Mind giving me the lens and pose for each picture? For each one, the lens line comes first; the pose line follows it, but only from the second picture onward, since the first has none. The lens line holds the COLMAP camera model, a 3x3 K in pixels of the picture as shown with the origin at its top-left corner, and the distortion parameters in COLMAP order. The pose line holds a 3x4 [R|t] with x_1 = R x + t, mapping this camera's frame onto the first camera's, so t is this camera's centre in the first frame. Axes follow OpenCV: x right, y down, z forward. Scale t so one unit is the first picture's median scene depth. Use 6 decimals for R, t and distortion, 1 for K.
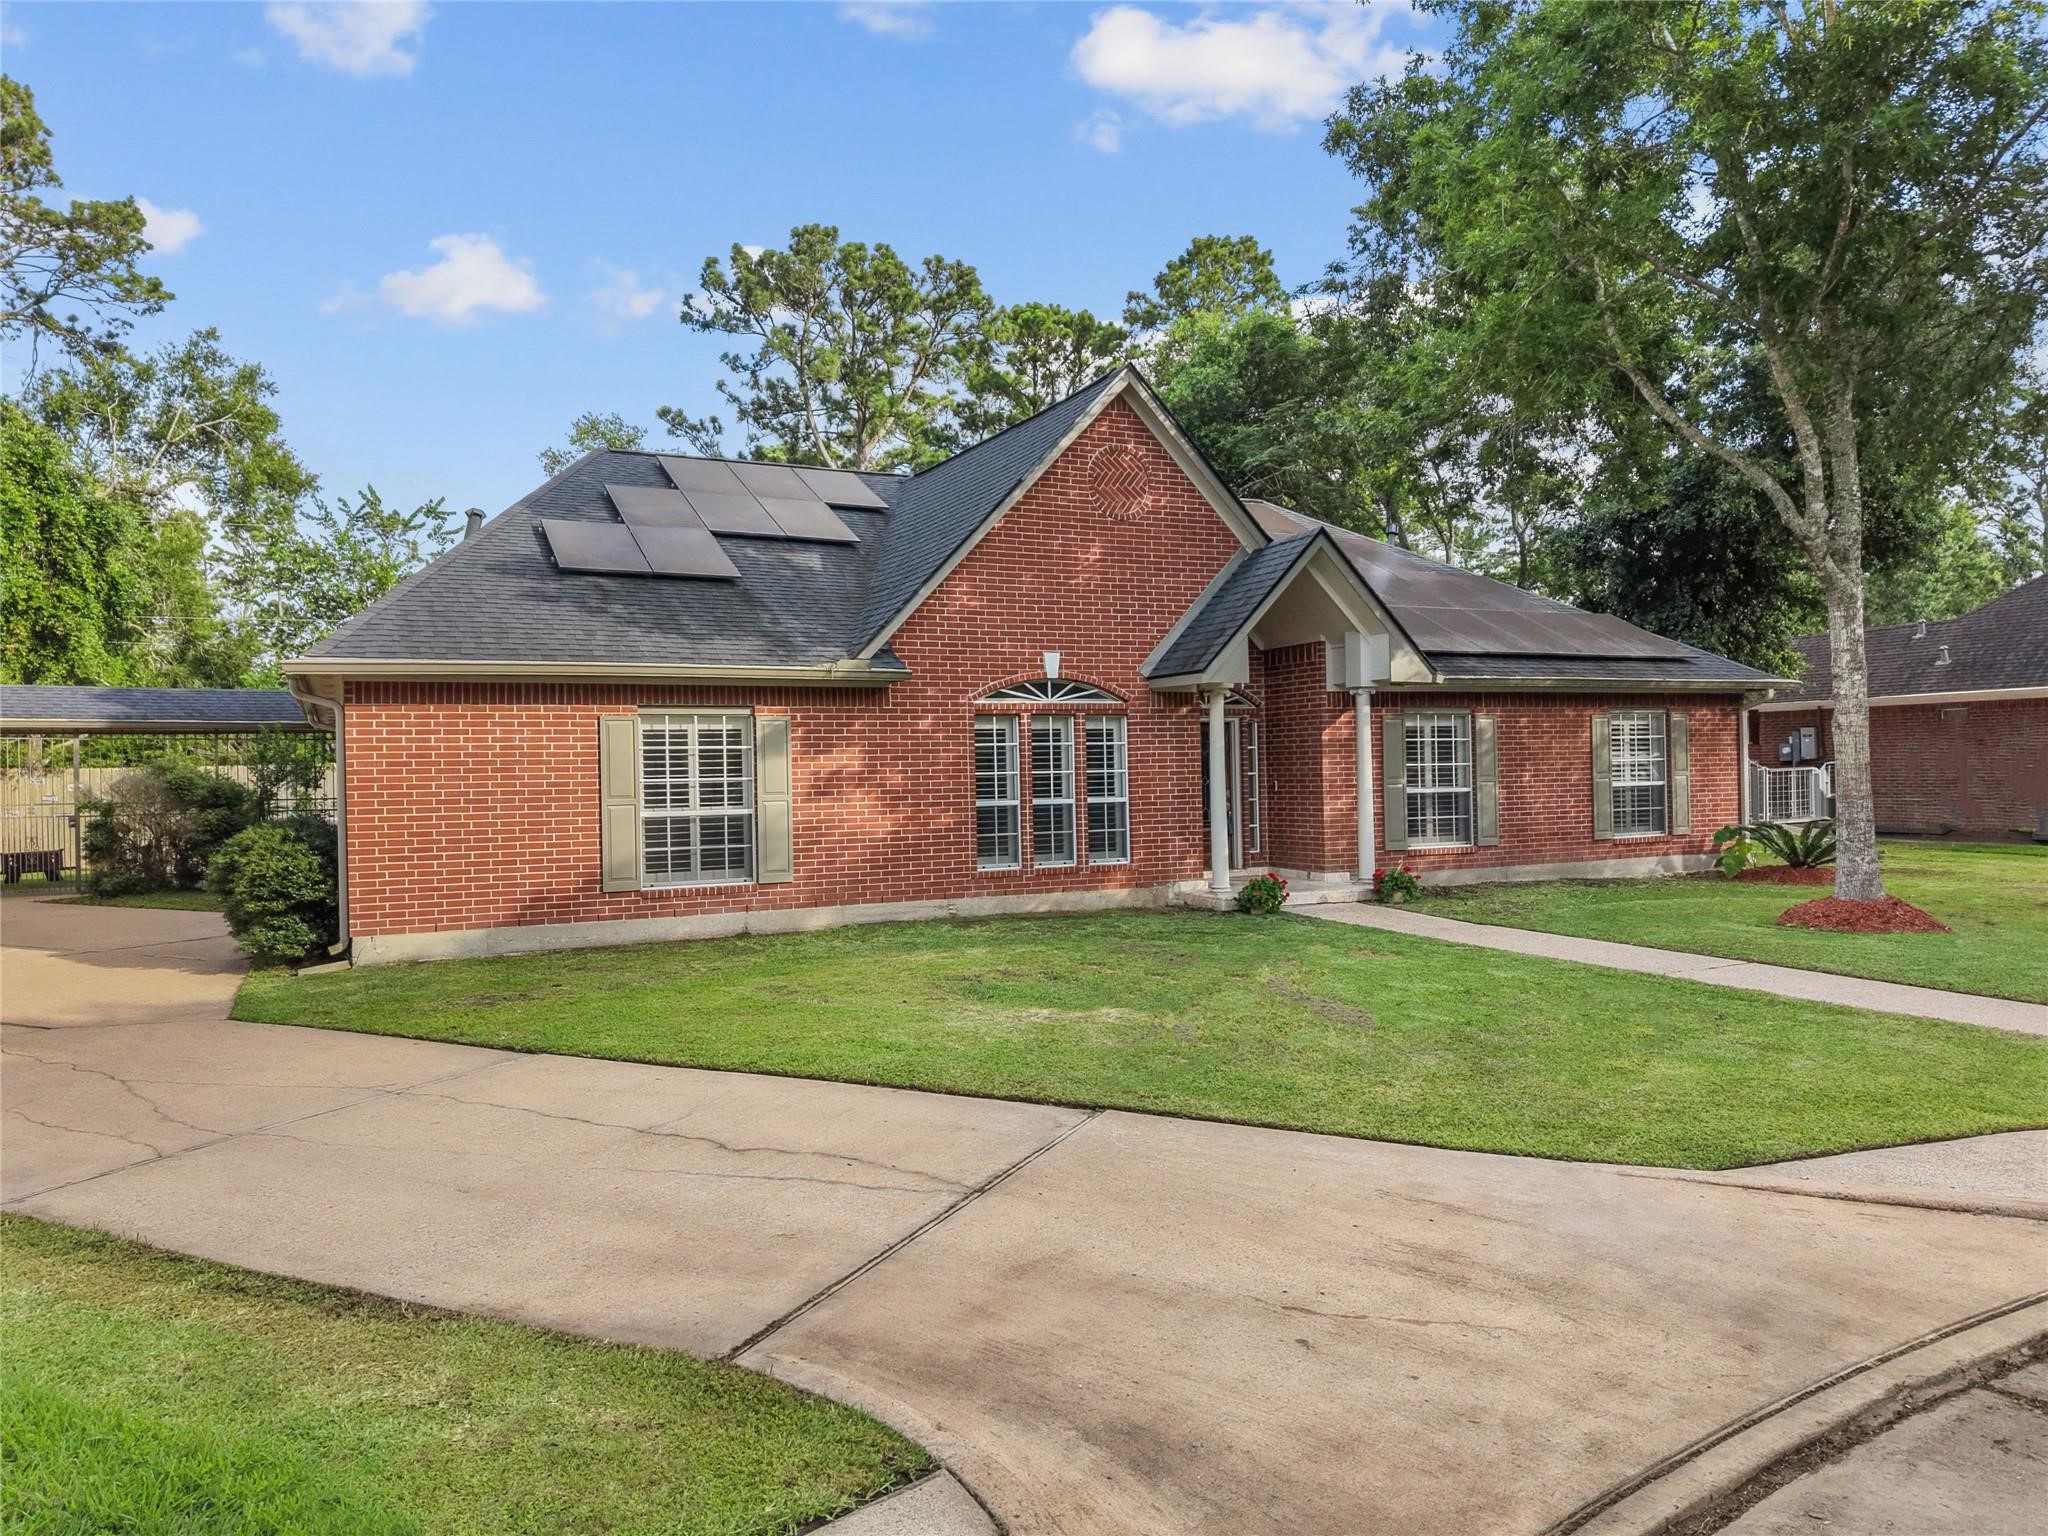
lens RADIAL K [[1417.3, 0, 1024.0], [0, 1417.3, 768.0], [0, 0, 1]] dist [0.019152, -0.005237]
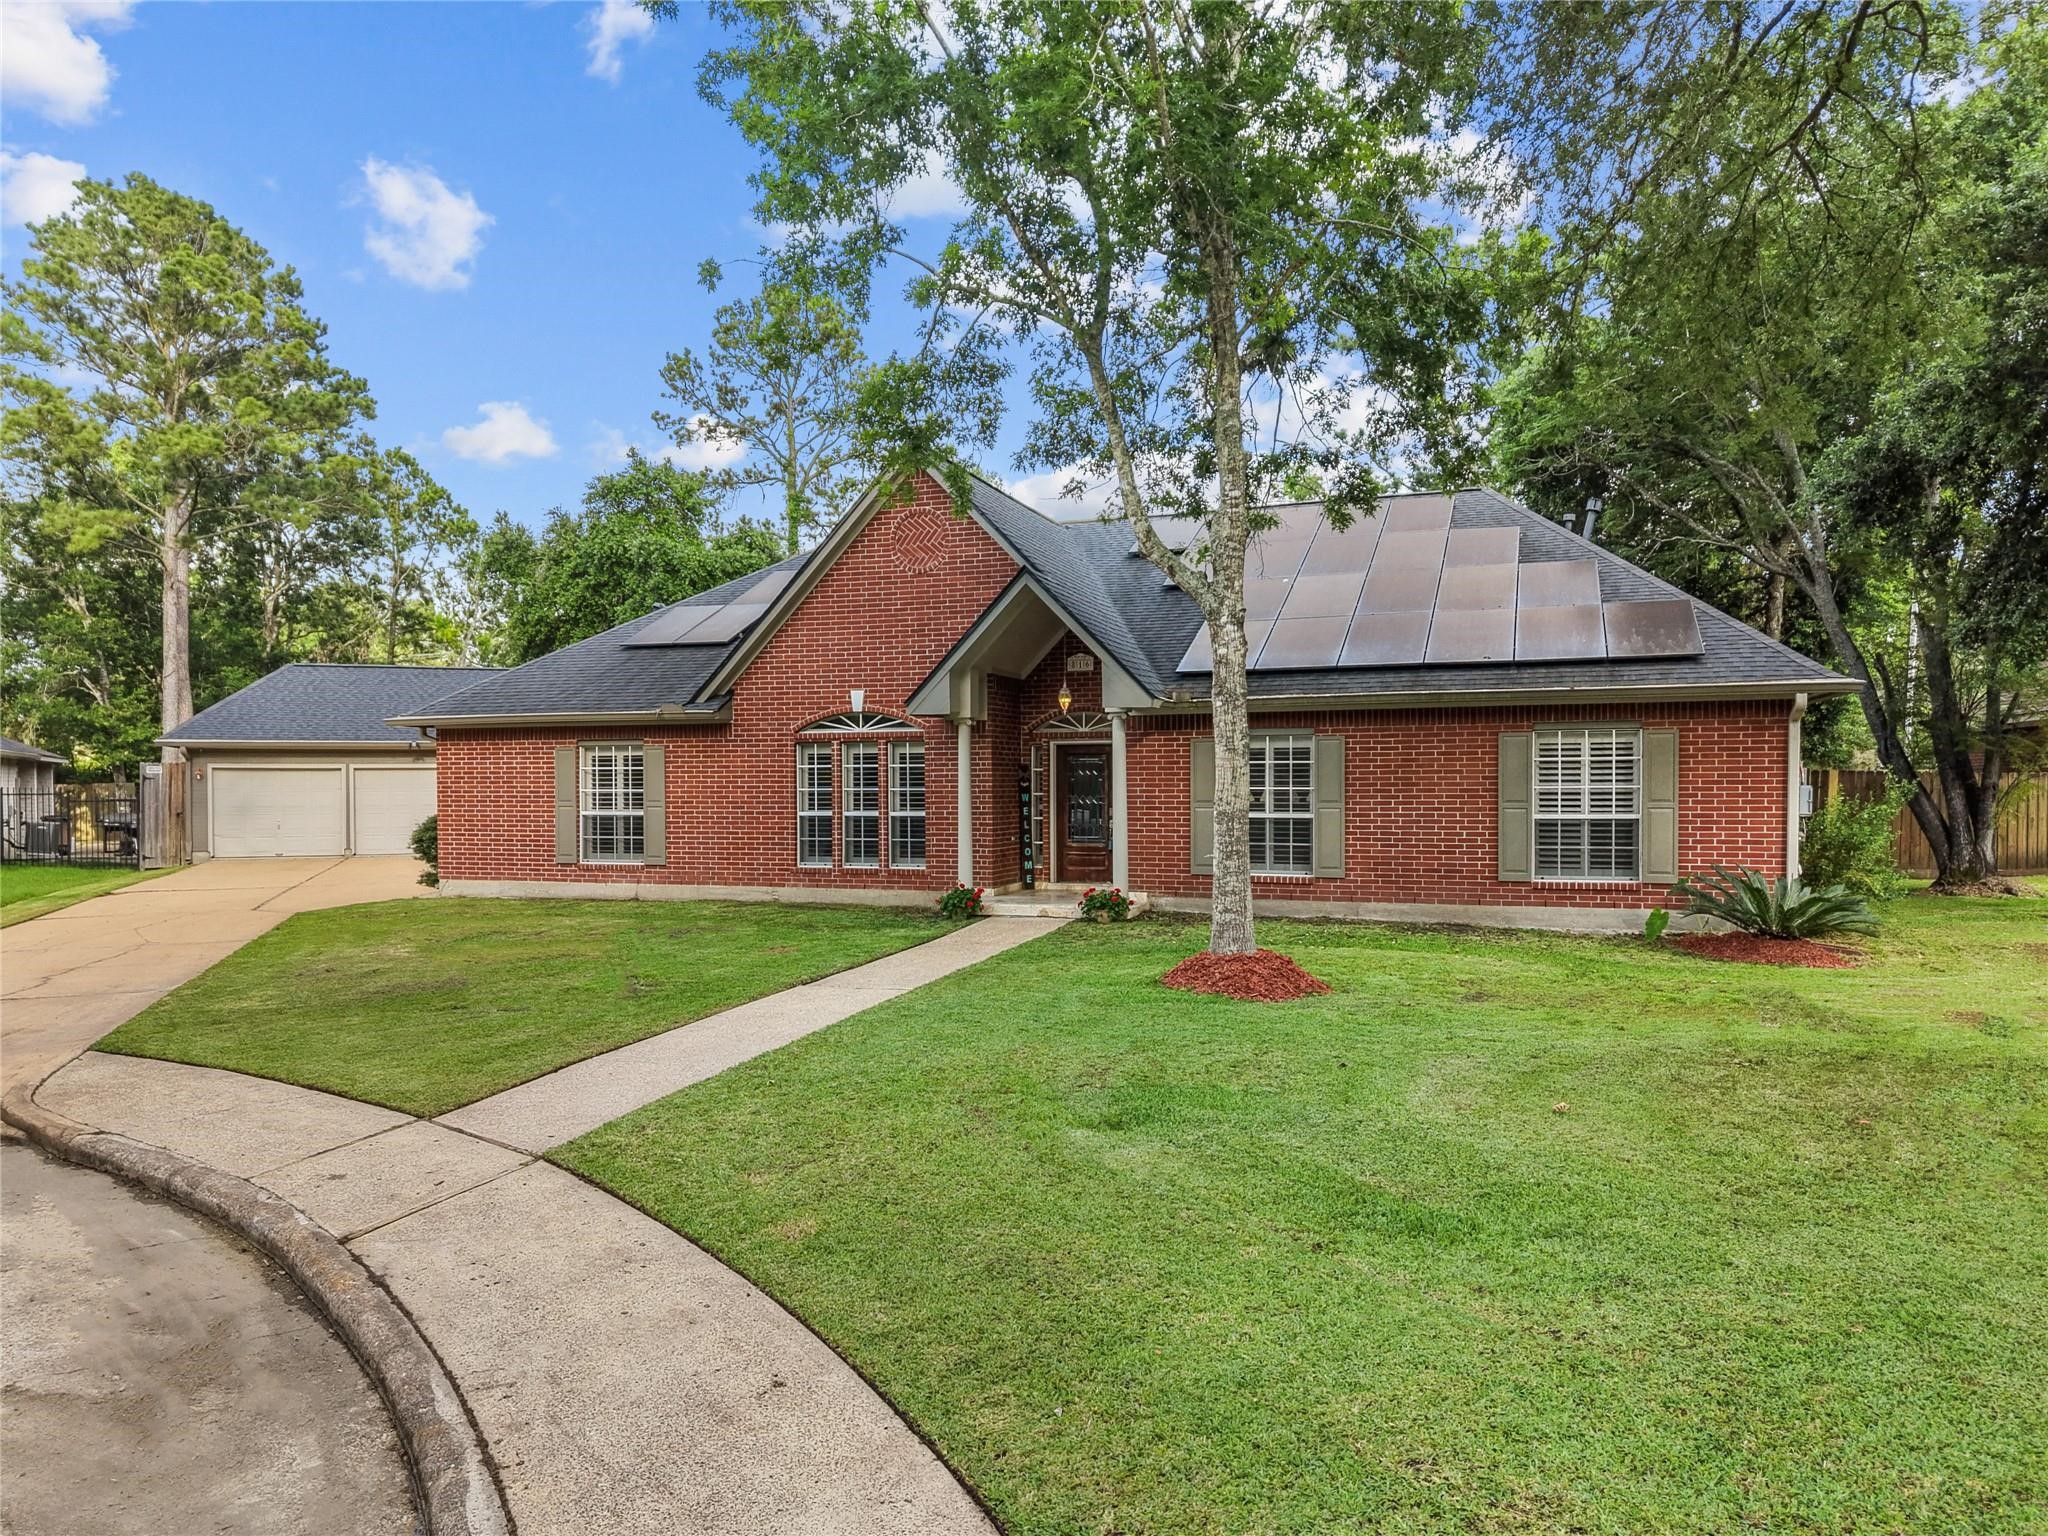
lens RADIAL K [[1398.9, 0, 1009.8], [0, 1398.9, 813.9], [0, 0, 1]] dist [0.010533, -0.000007]
pose [[0.700918, 0.033210, -0.712468, 0.942120], [-0.008296, 0.999227, 0.038415, -0.022748], [0.713194, -0.021015, 0.700652, 0.250267]]
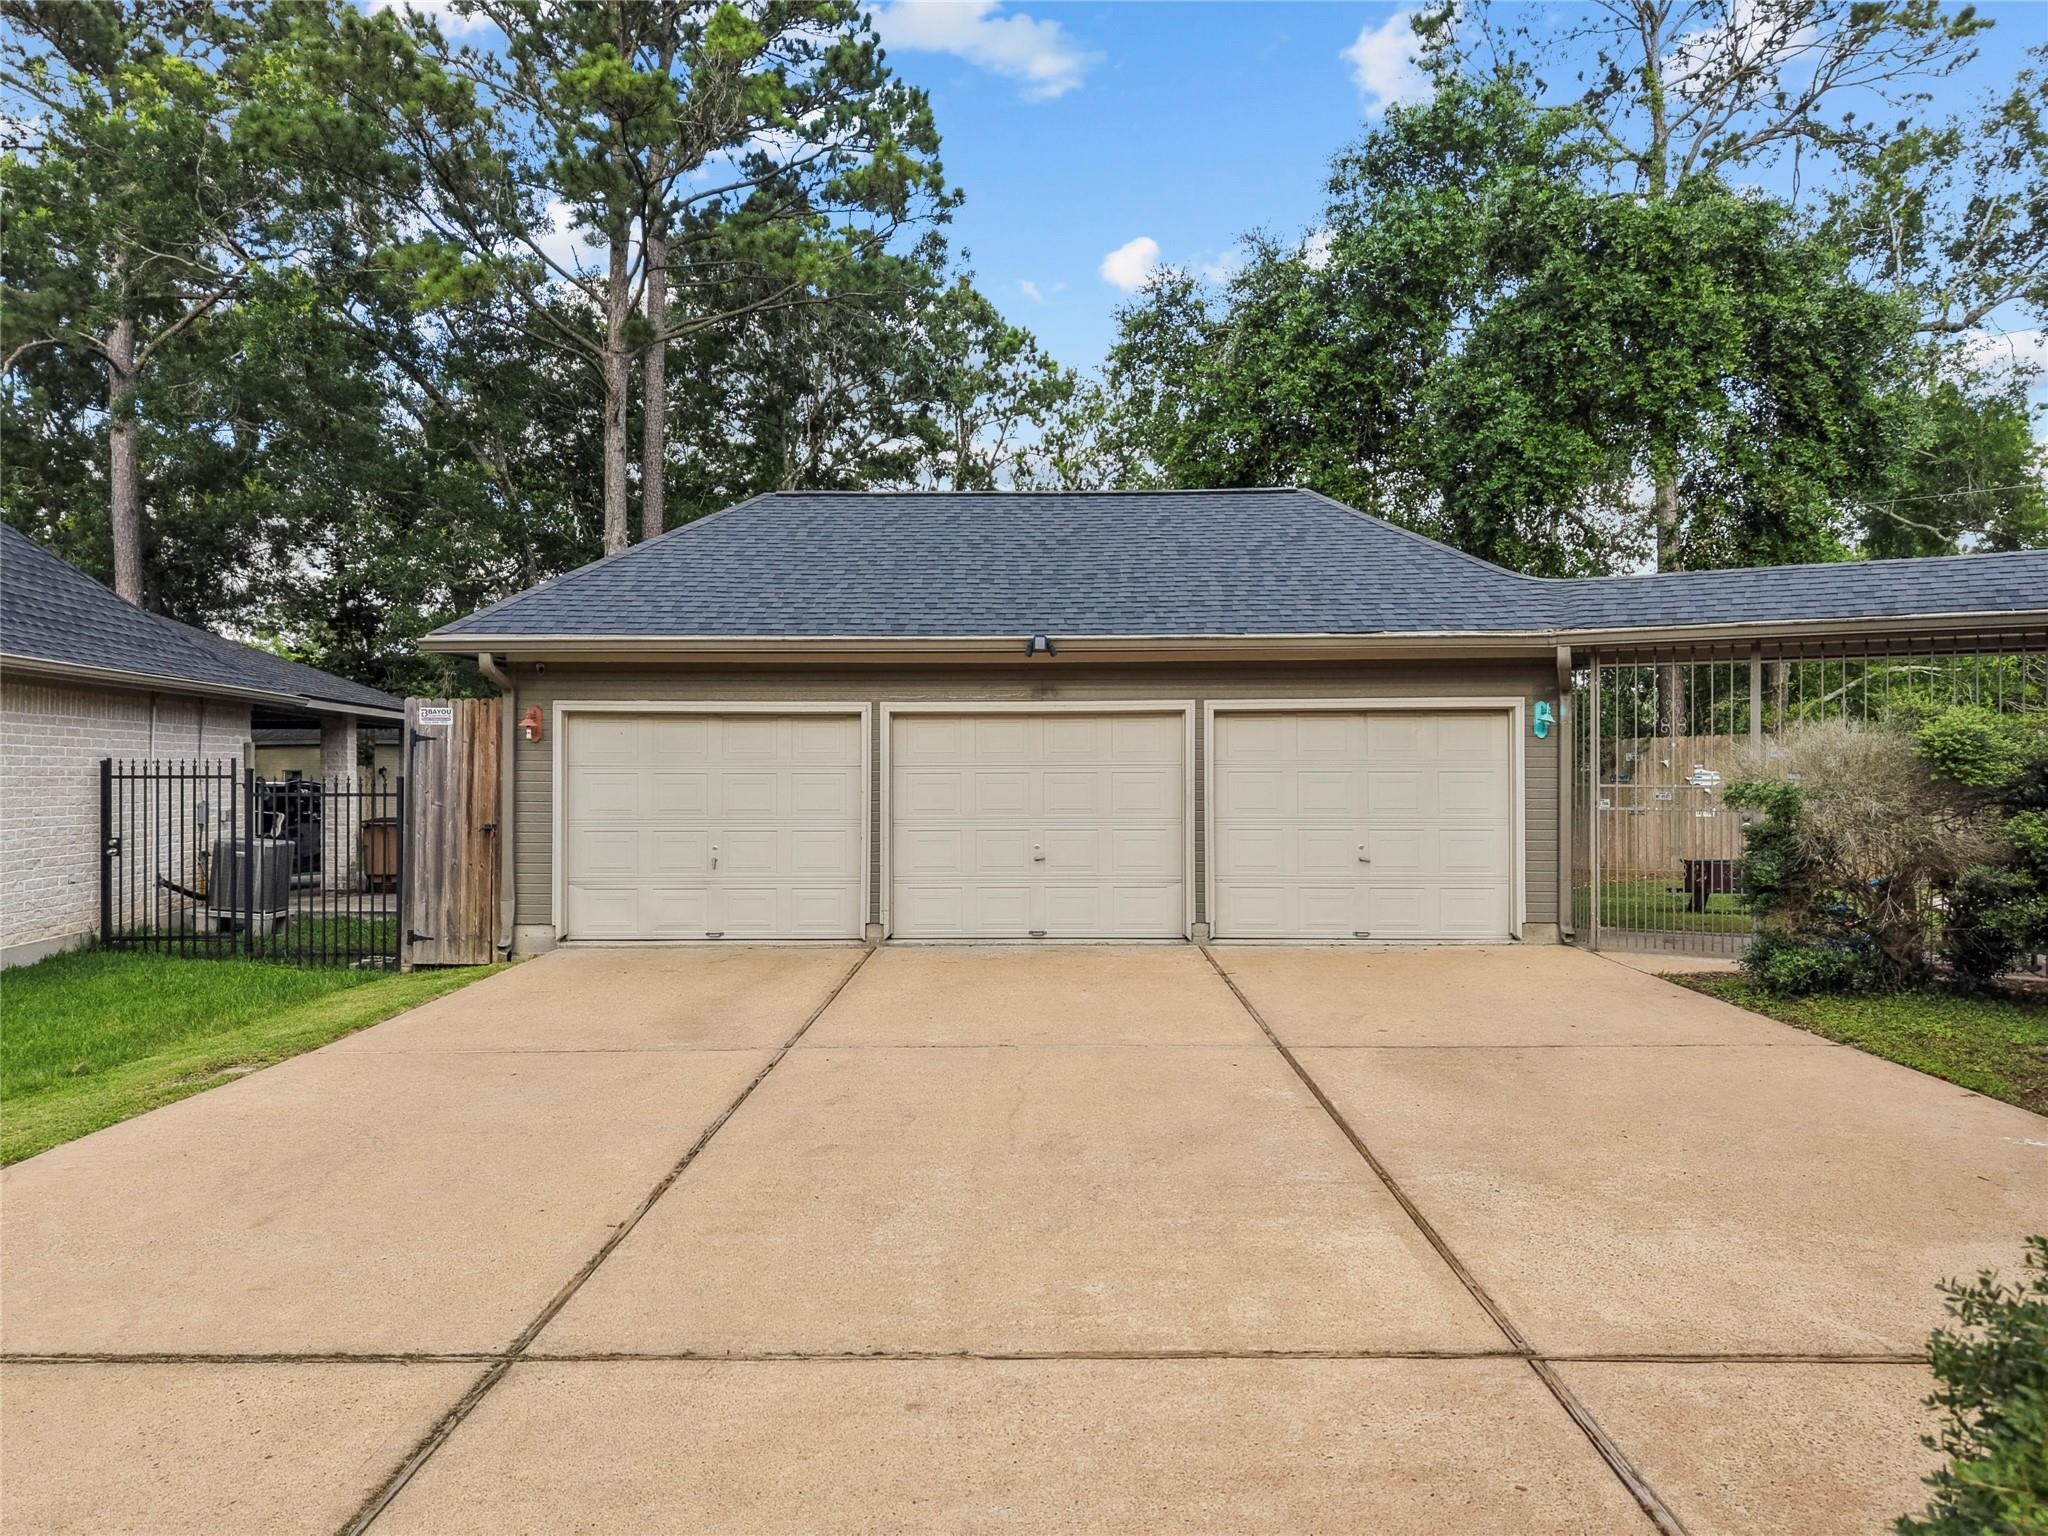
lens RADIAL K [[1385.0, 0, 970.2], [0, 1385.0, 758.0], [0, 0, 1]] dist [-0.006024, -0.006097]
pose [[0.374967, 0.012965, -0.926947, -0.410849], [-0.004356, 0.999916, 0.012223, 0.011650], [0.927028, -0.000546, 0.374992, 0.738519]]
